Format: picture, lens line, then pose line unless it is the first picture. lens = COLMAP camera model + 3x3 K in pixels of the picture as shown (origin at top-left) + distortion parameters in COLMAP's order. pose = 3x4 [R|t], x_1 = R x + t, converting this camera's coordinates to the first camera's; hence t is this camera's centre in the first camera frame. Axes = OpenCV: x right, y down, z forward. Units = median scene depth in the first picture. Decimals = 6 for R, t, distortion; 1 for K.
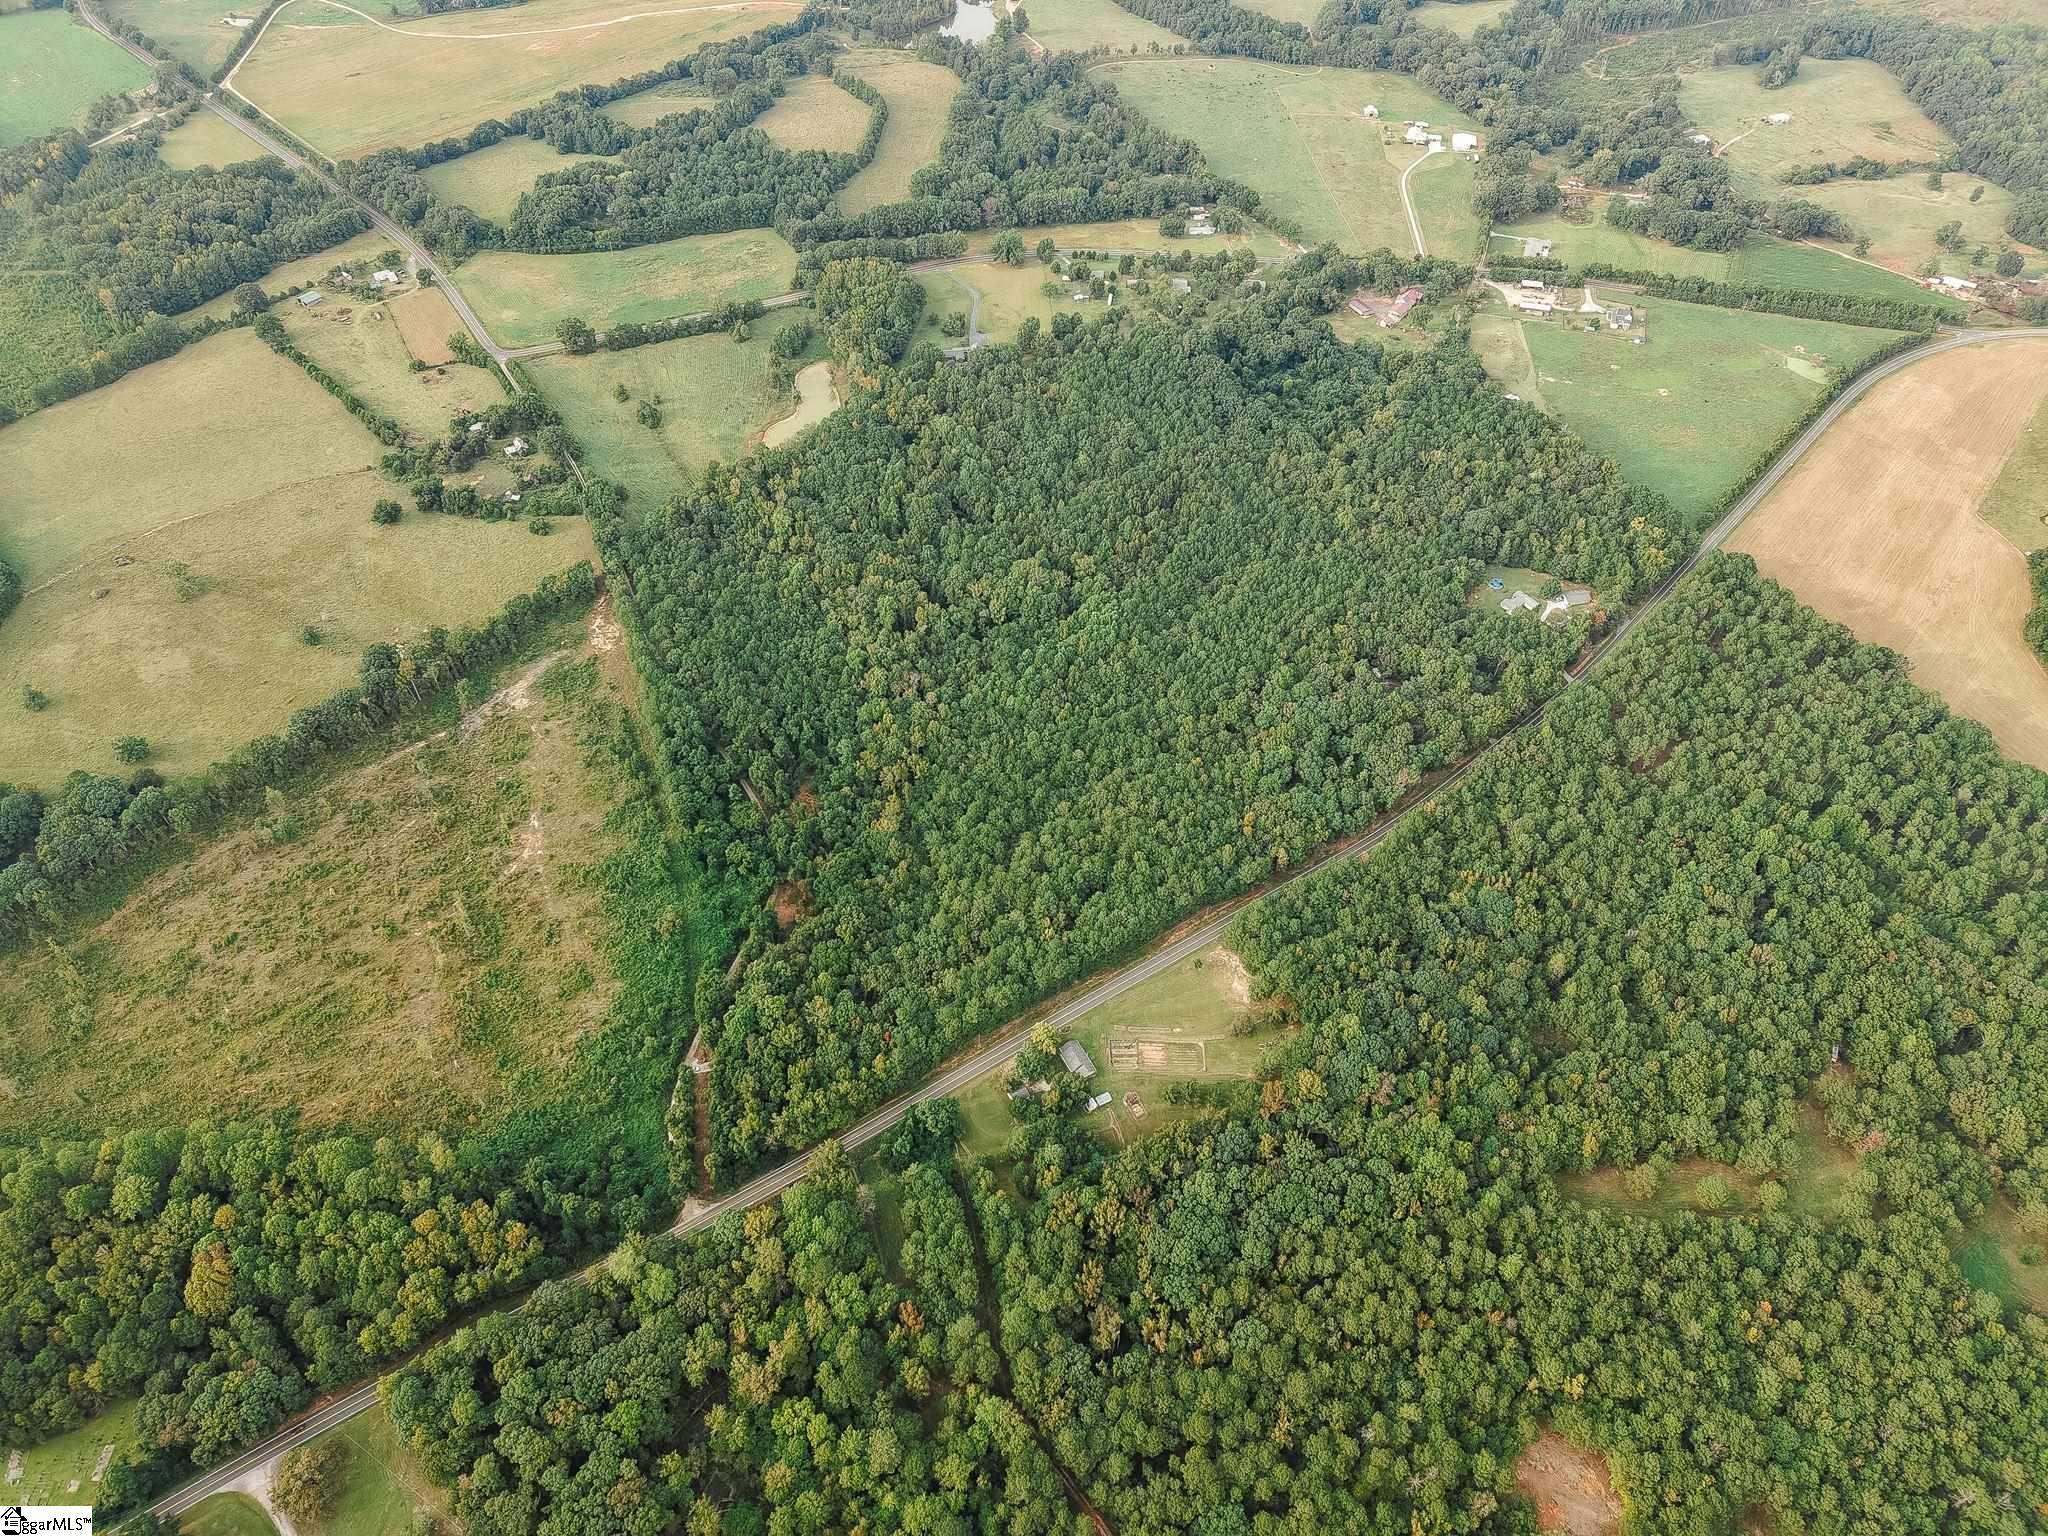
lens RADIAL K [[1354.4, 0, 1024.0], [0, 1354.4, 768.0], [0, 0, 1]] dist [0.030074, -0.018810]
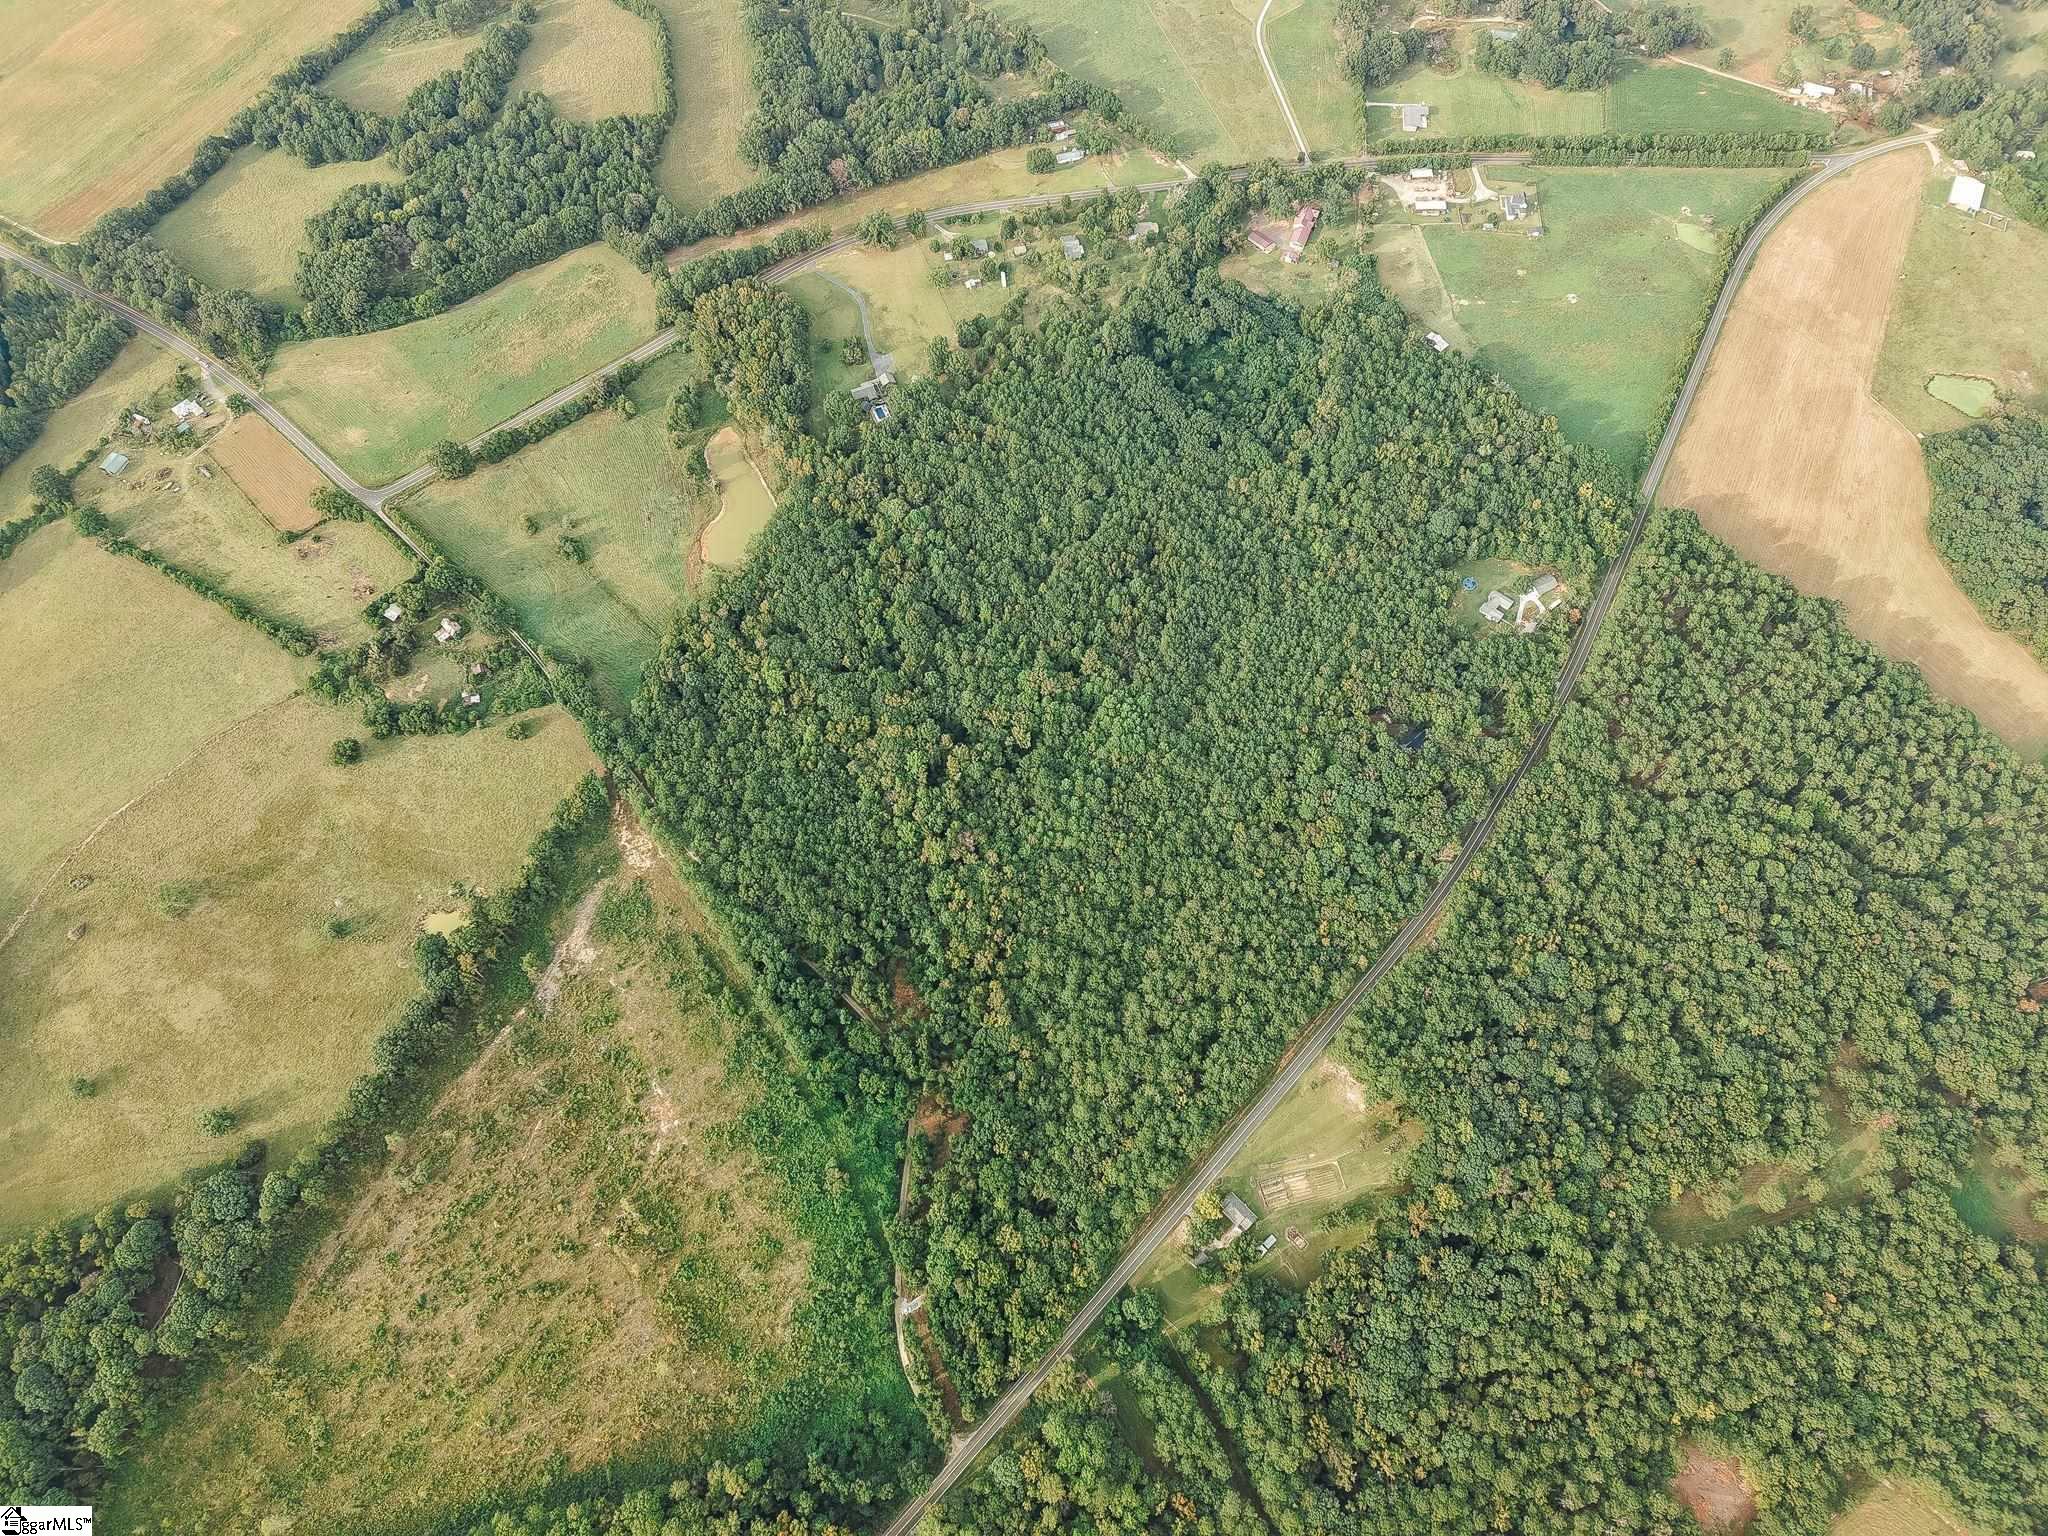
lens RADIAL K [[1354.4, 0, 1024.0], [0, 1354.4, 768.0], [0, 0, 1]] dist [0.030074, -0.018810]
pose [[0.966796, -0.229266, 0.112880, -0.155631], [0.190611, 0.941175, 0.279029, -0.425310], [-0.170212, -0.248248, 0.953625, 0.039226]]
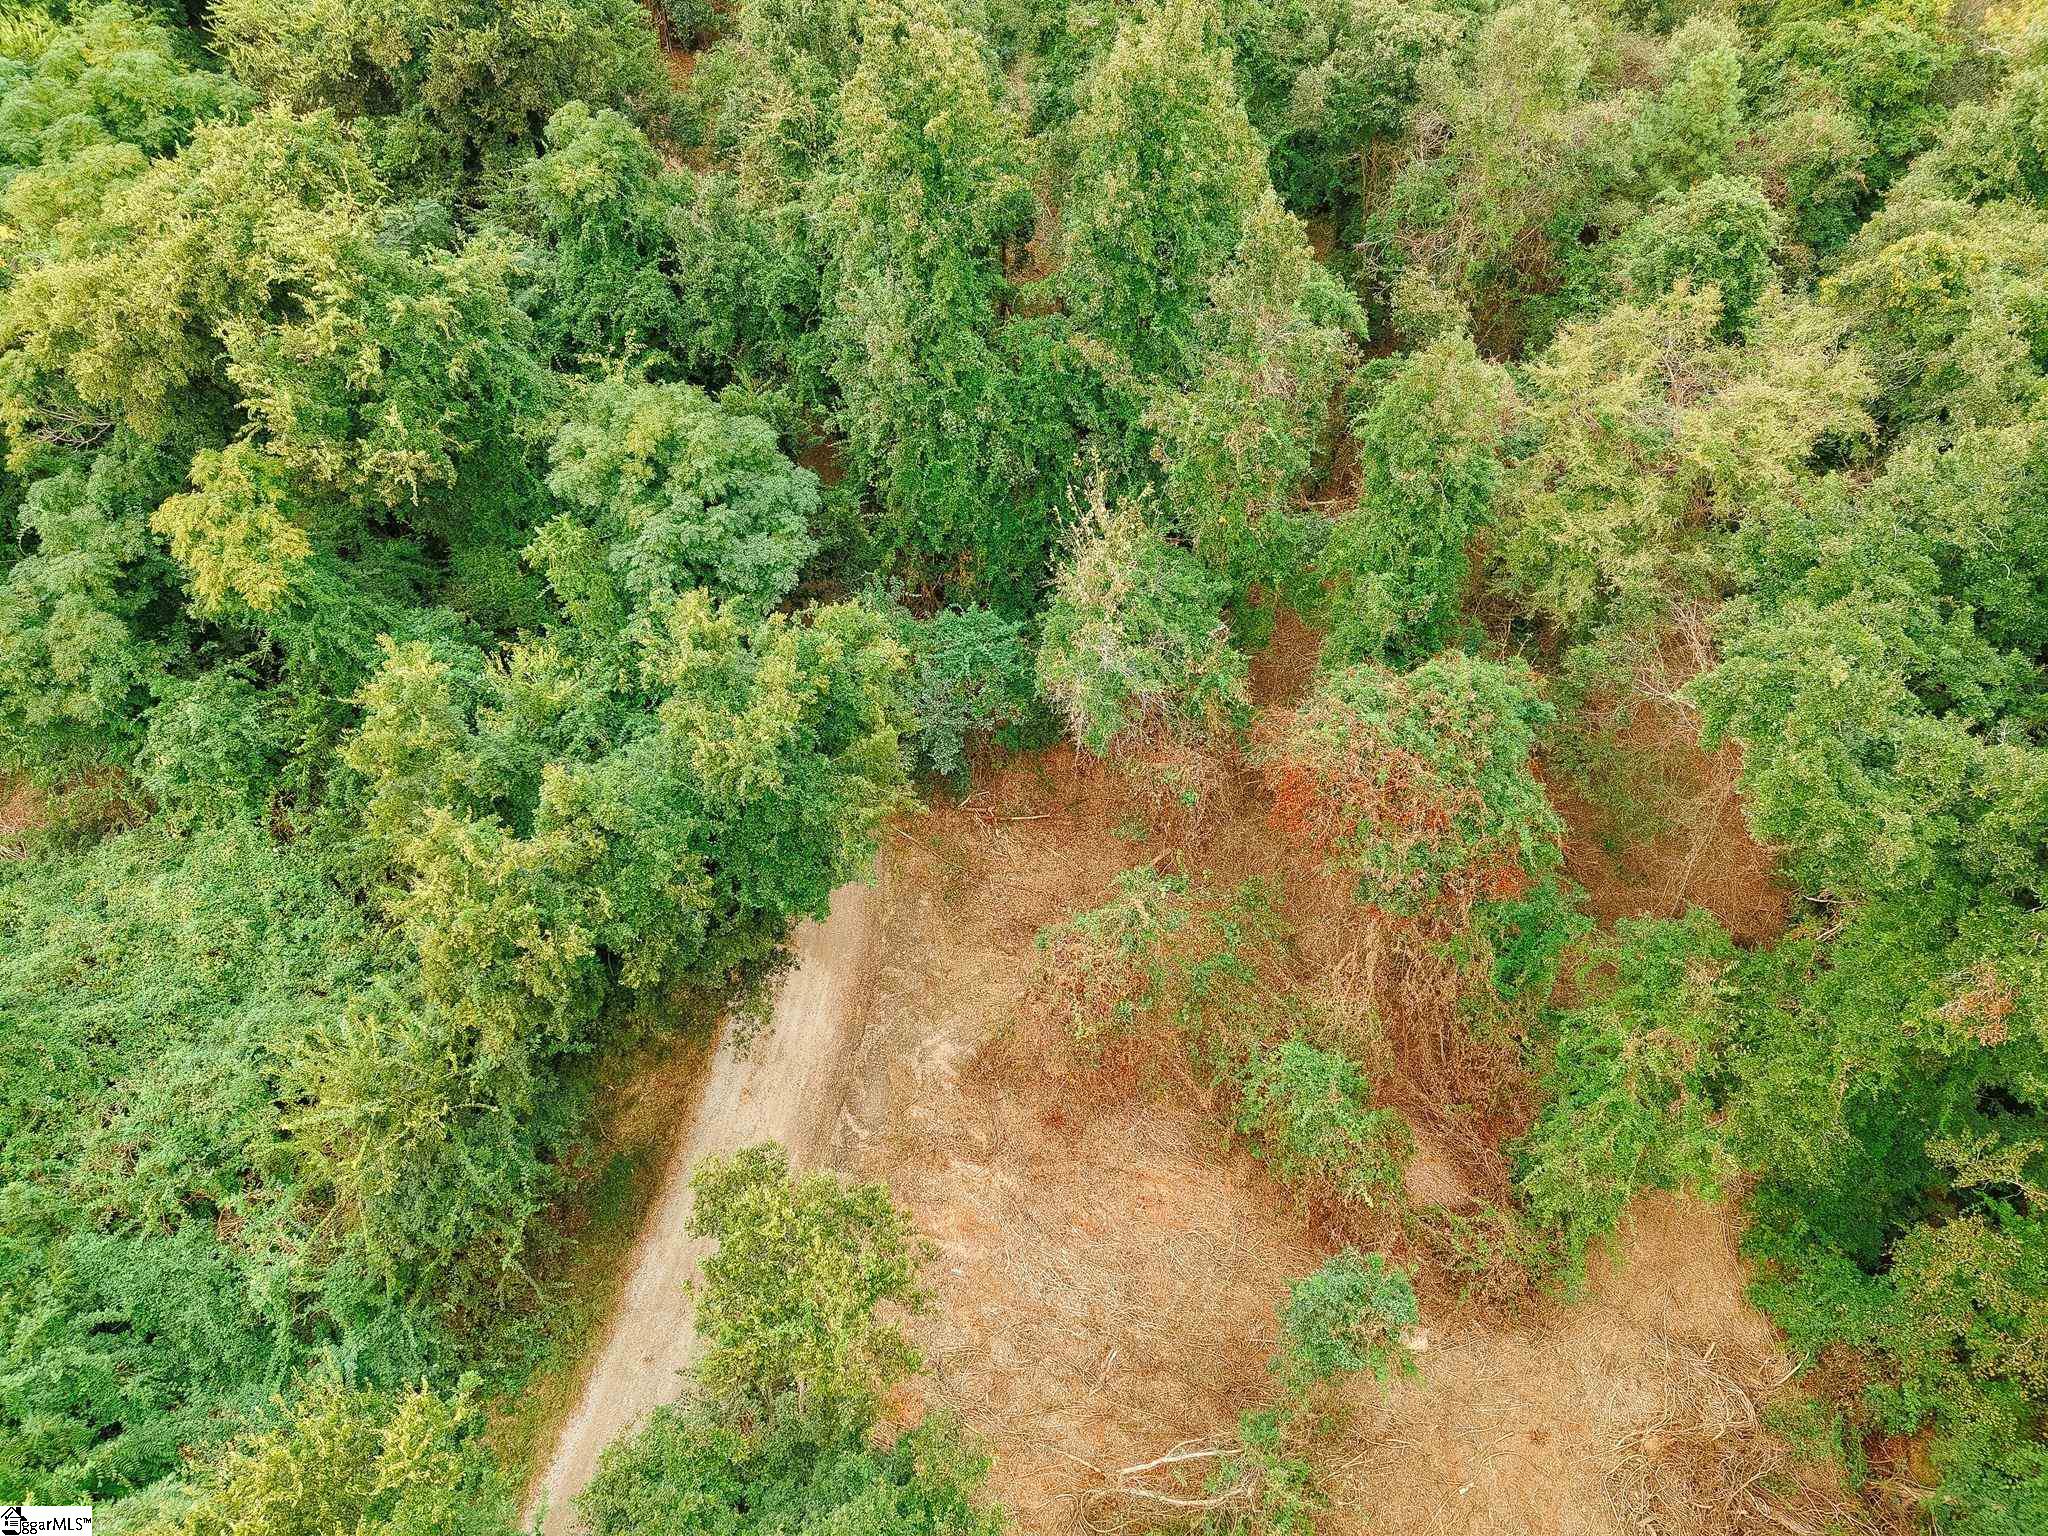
lens RADIAL K [[1354.4, 0, 1024.0], [0, 1354.4, 768.0], [0, 0, 1]] dist [0.030074, -0.018810]
pose [[0.999487, -0.023125, 0.022180, -0.171858], [0.022888, 0.999679, 0.010869, 0.083021], [-0.022424, -0.010356, 0.999695, 0.918582]]
